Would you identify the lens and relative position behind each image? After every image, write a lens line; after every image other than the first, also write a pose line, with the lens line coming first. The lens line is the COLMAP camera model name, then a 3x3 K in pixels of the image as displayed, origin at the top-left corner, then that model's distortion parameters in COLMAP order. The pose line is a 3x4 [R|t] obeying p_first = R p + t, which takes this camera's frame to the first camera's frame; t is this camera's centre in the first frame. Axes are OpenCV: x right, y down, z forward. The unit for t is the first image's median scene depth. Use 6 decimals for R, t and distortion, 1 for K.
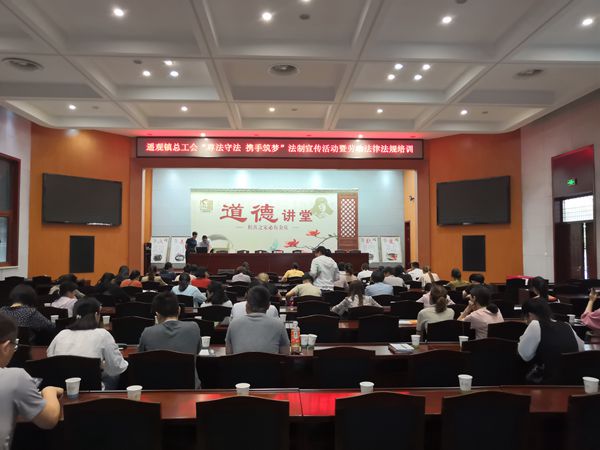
lens RADIAL K [[469.1, 0, 300.1], [0, 469.1, 225.4], [0, 0, 1]] dist [0.011112, 0.025199]
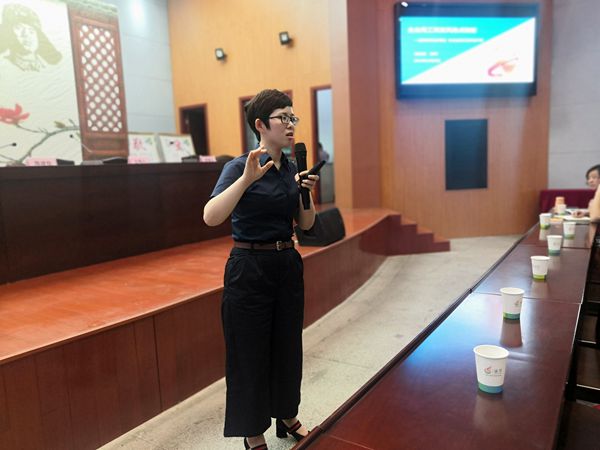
lens RADIAL K [[469.1, 0, 305.5], [0, 469.1, 219.5], [0, 0, 1]] dist [0.011112, 0.025199]
pose [[0.583692, -0.117219, 0.803470, -0.121839], [0.005657, 0.990088, 0.140335, 0.042923], [-0.811955, -0.077368, 0.578570, 0.636832]]
